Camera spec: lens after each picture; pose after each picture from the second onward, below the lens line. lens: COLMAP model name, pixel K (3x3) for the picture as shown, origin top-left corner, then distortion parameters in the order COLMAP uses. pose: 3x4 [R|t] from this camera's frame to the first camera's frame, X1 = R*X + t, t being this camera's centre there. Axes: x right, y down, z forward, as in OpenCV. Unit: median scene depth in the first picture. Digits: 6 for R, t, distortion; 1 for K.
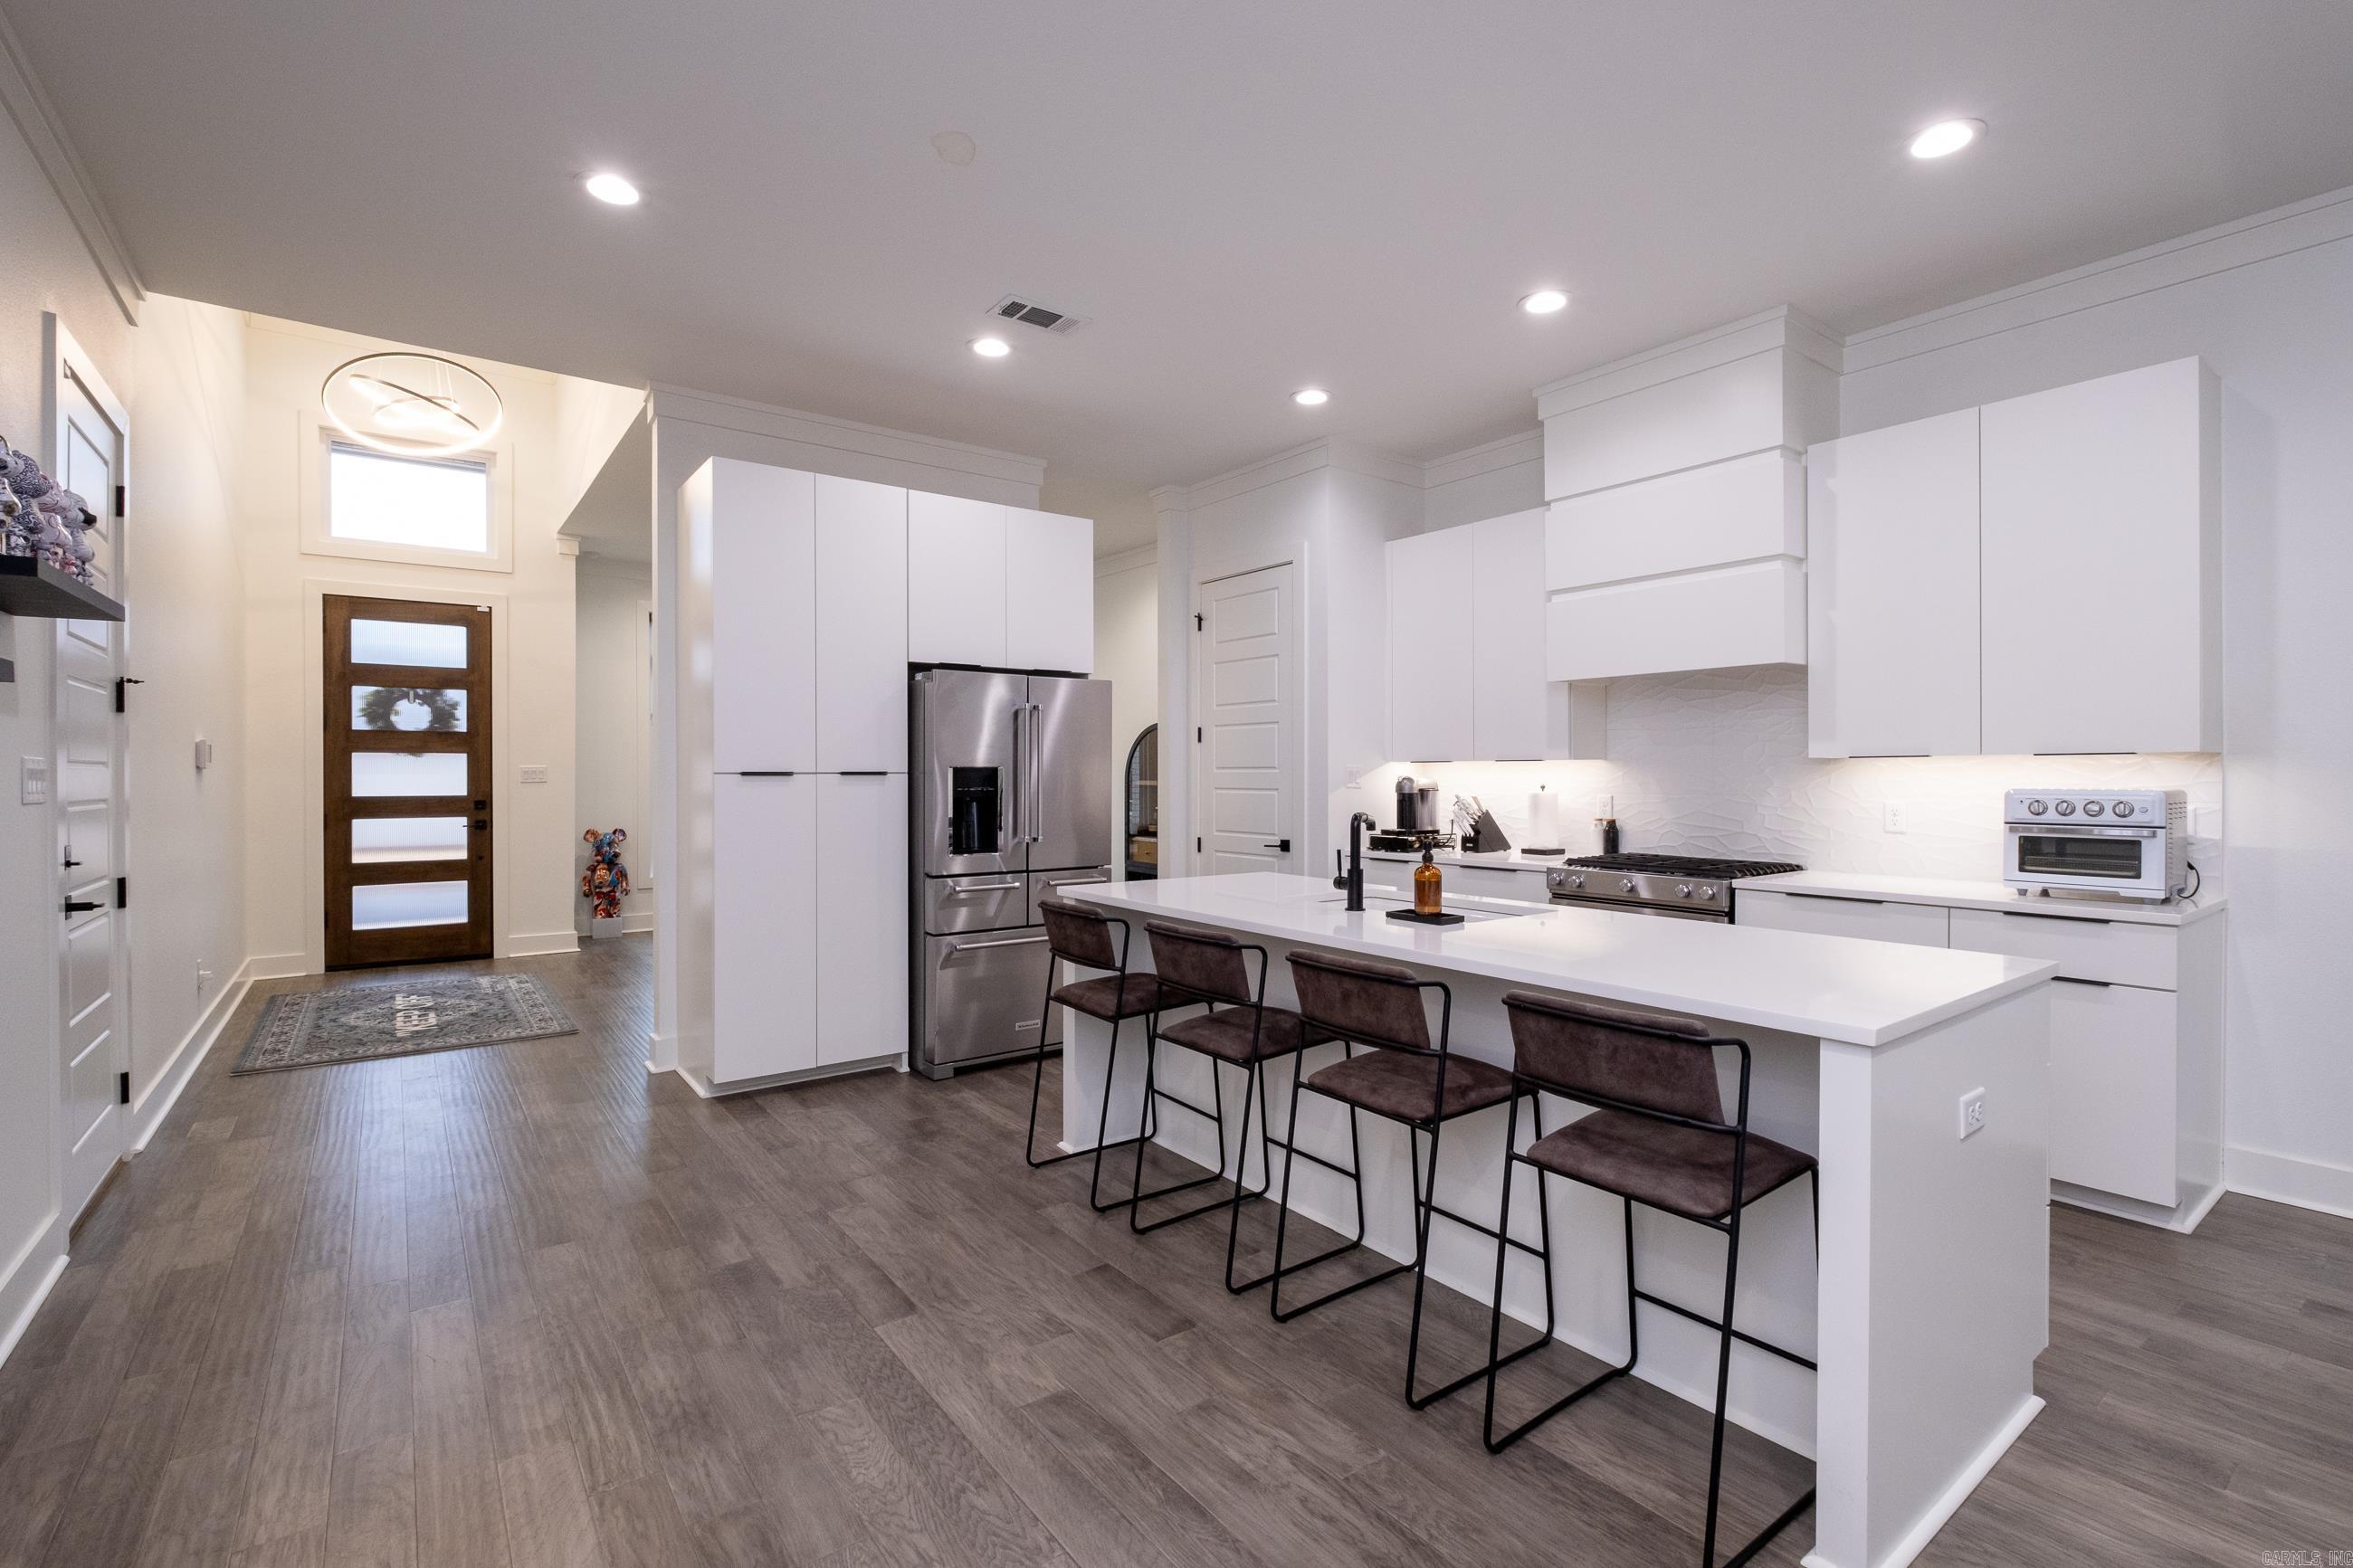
lens RADIAL K [[1049.8, 0, 1182.3], [0, 1049.8, 780.5], [0, 0, 1]] dist [-0.006685, 0.001039]
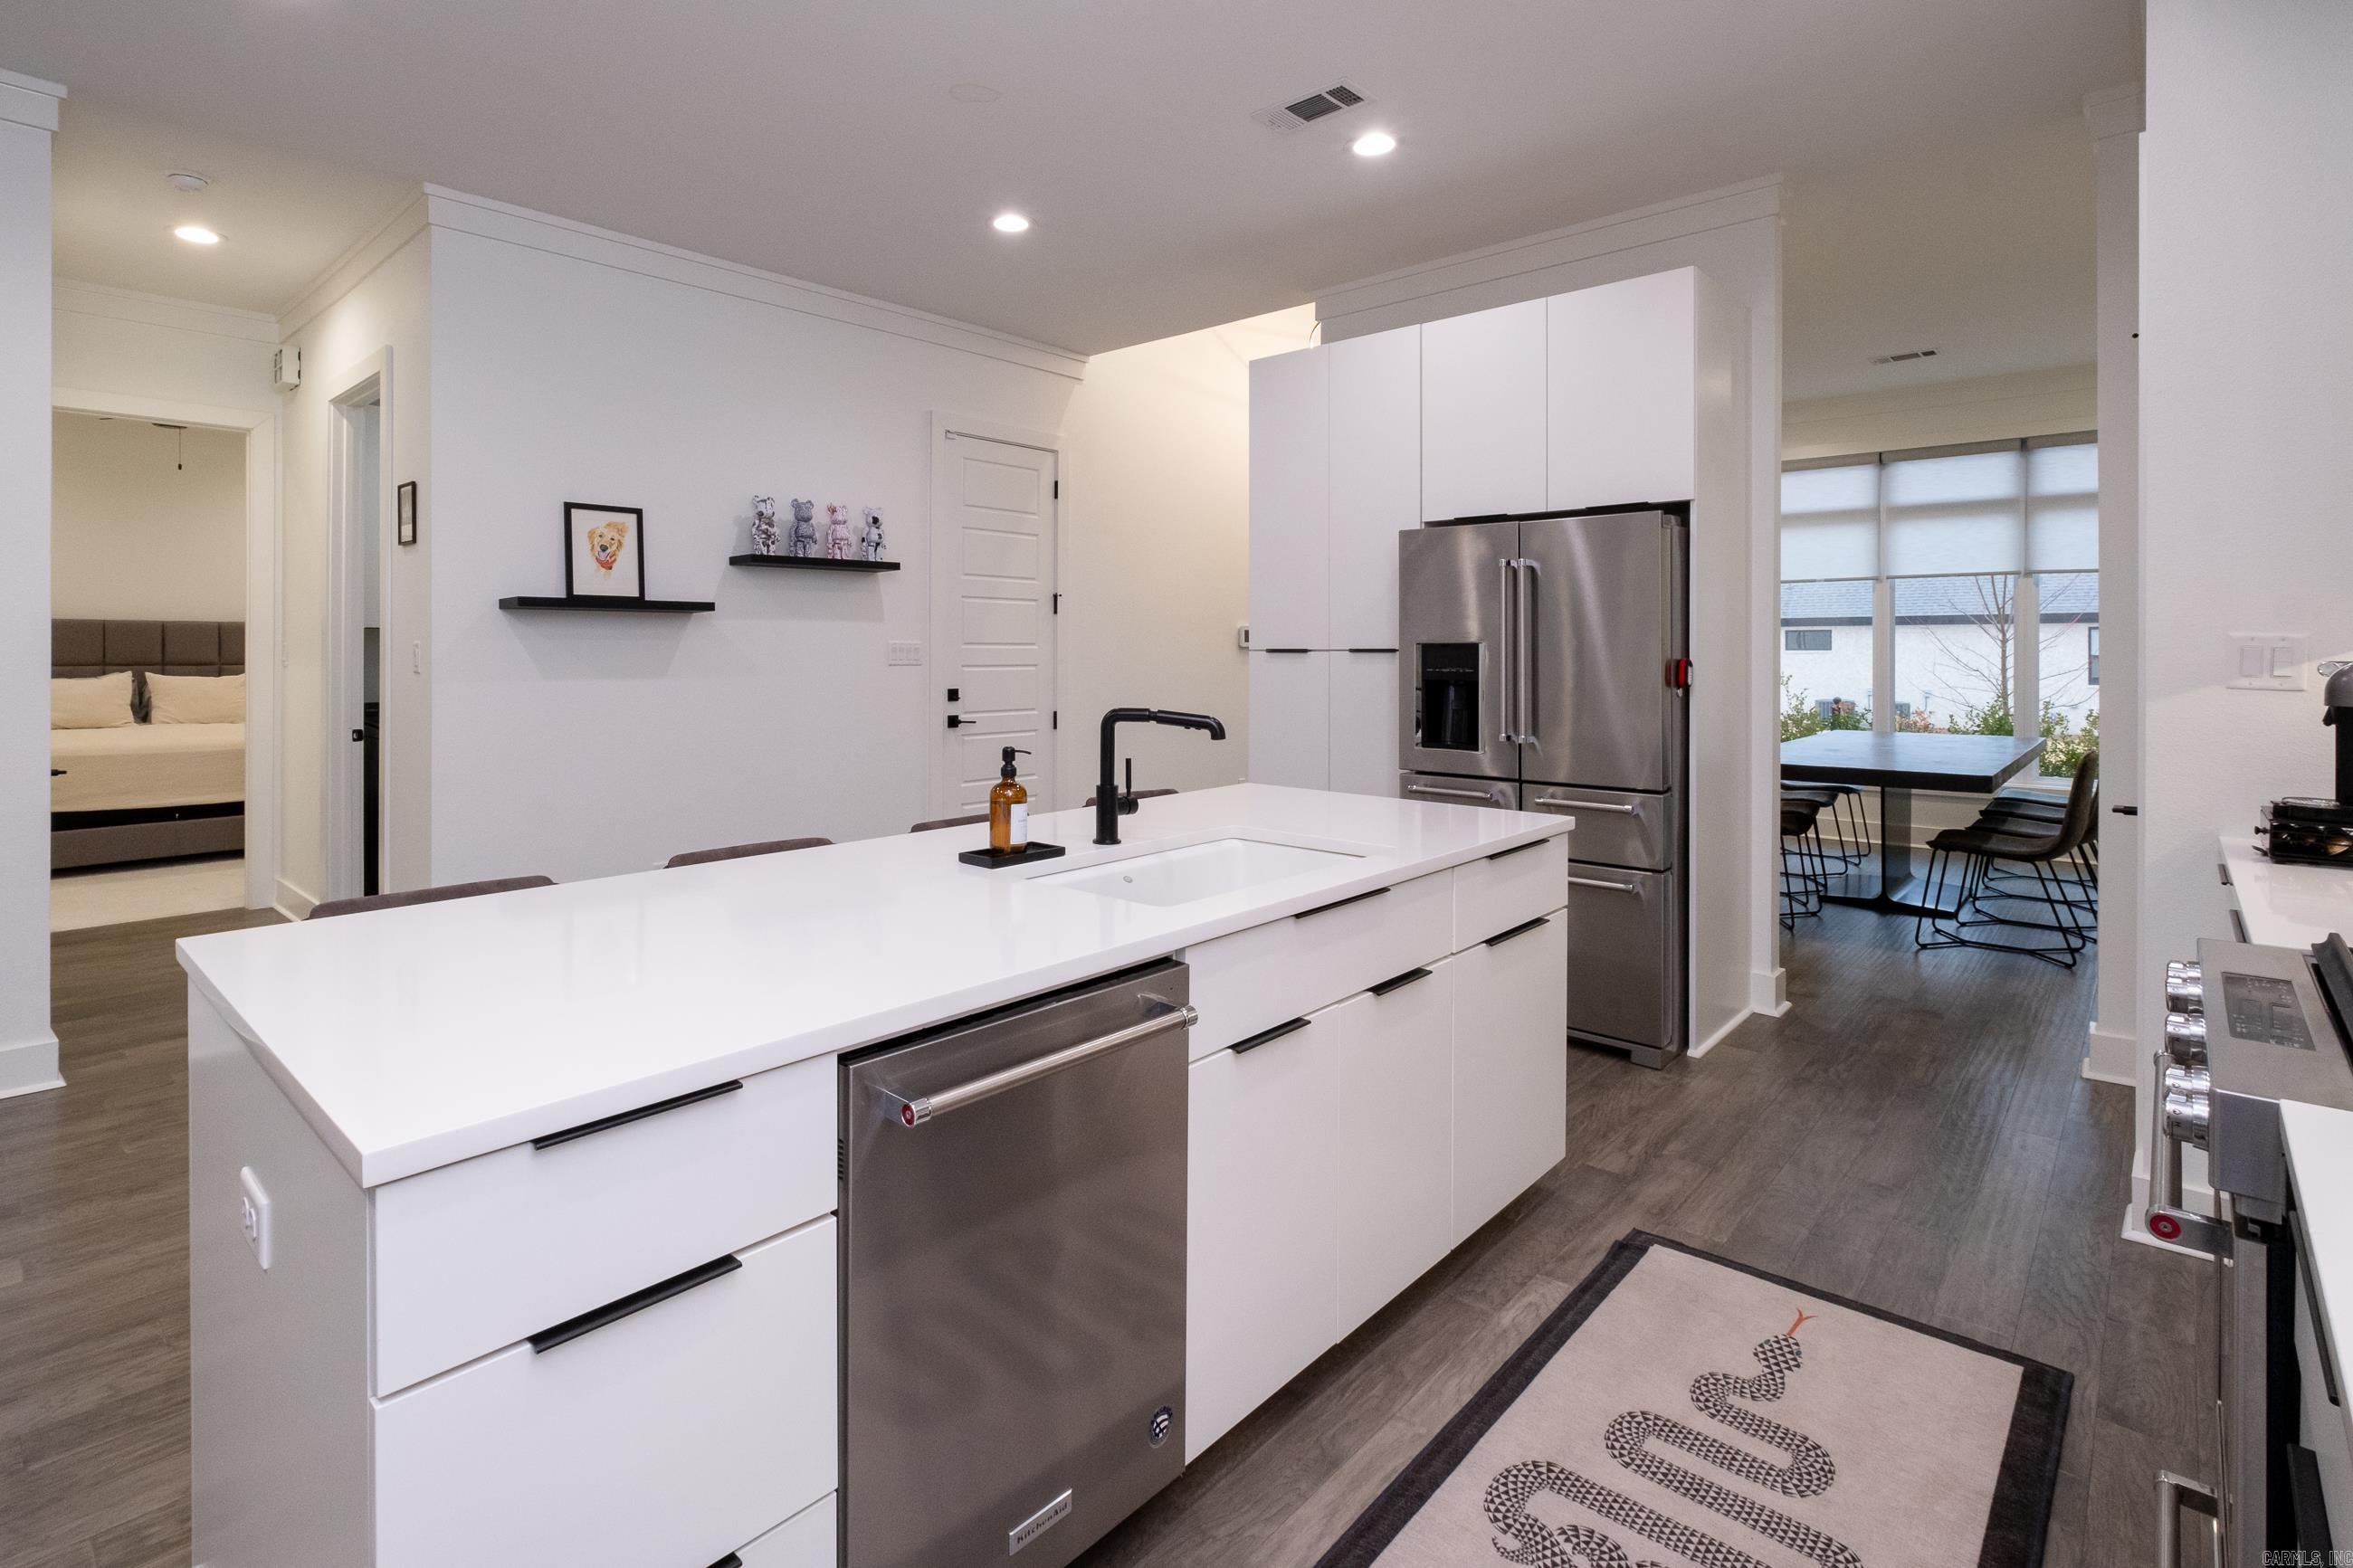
lens RADIAL K [[1141.3, 0, 1093.9], [0, 1141.3, 656.6], [0, 0, 1]] dist [-0.004524, -0.001180]
pose [[0.160303, 0.007131, -0.987042, 0.581103], [-0.007261, 0.999955, 0.006046, -0.005508], [0.987041, 0.006197, 0.160348, 0.536585]]
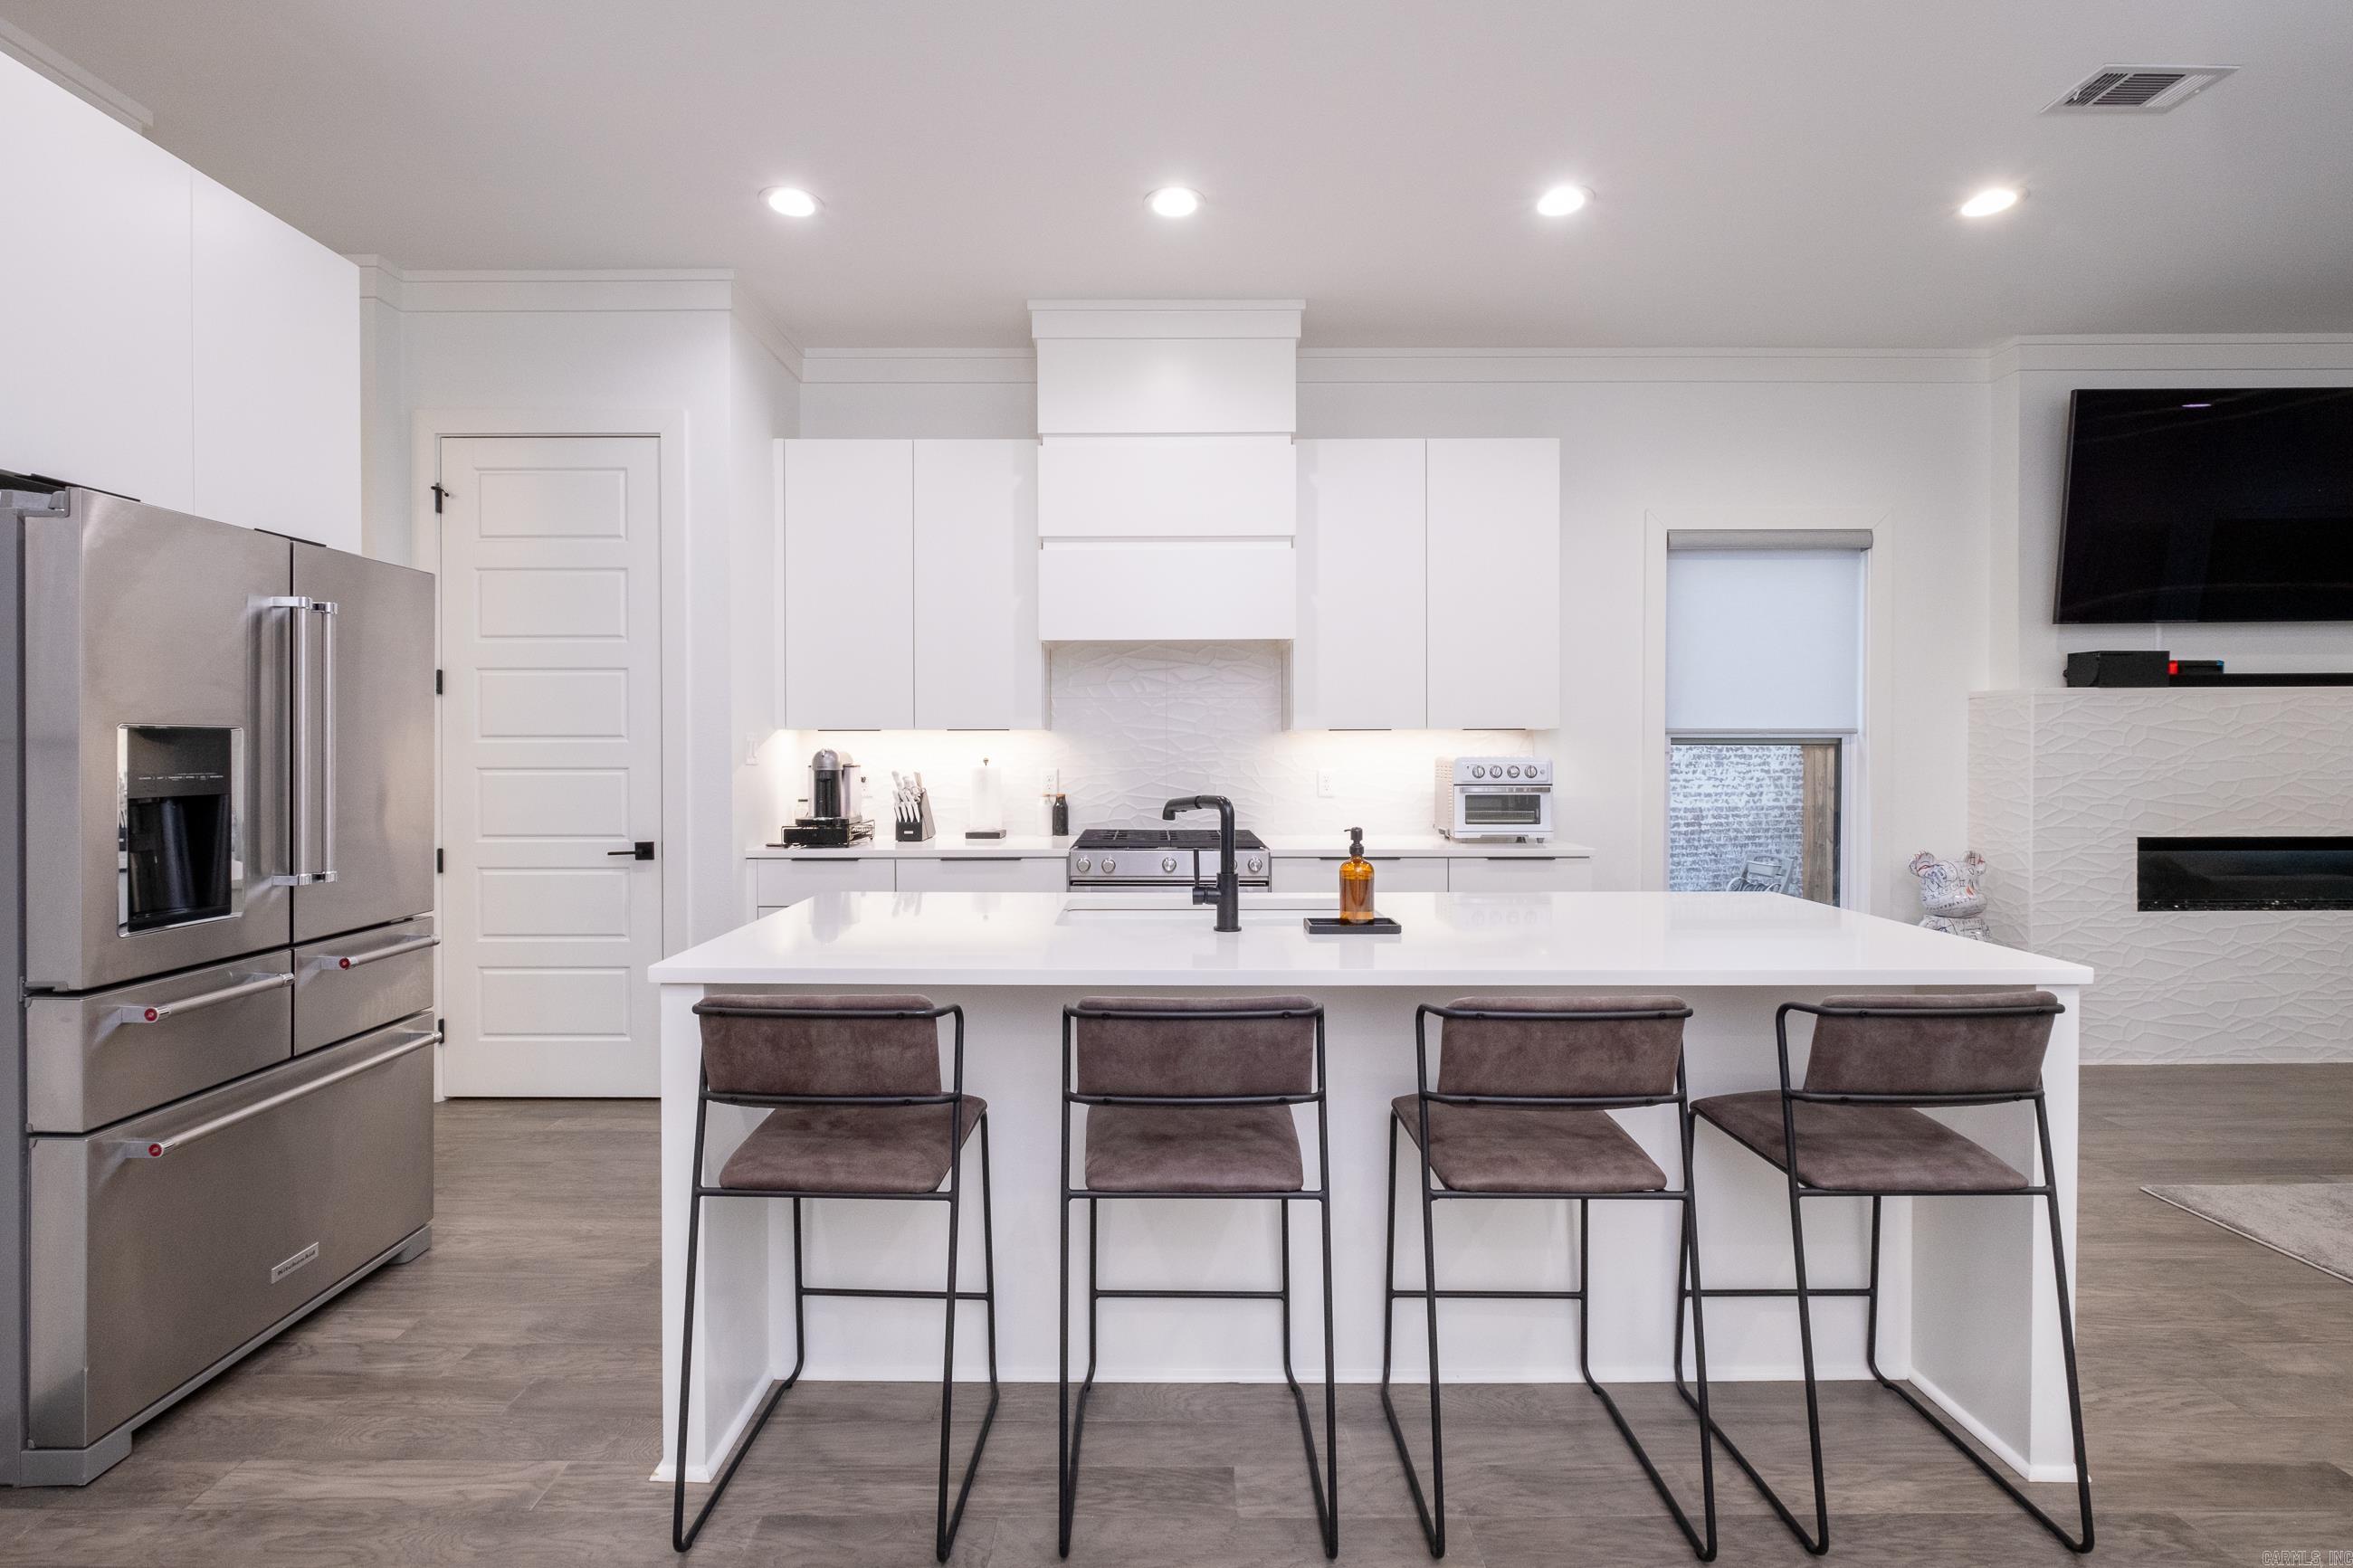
lens RADIAL K [[1049.8, 0, 1159.3], [0, 1049.8, 758.9], [0, 0, 1]] dist [-0.006685, 0.001039]
pose [[0.601543, -0.009439, 0.798785, -0.275784], [0.005480, 0.999955, 0.007689, -0.000875], [-0.798822, -0.000248, 0.601568, 0.372737]]
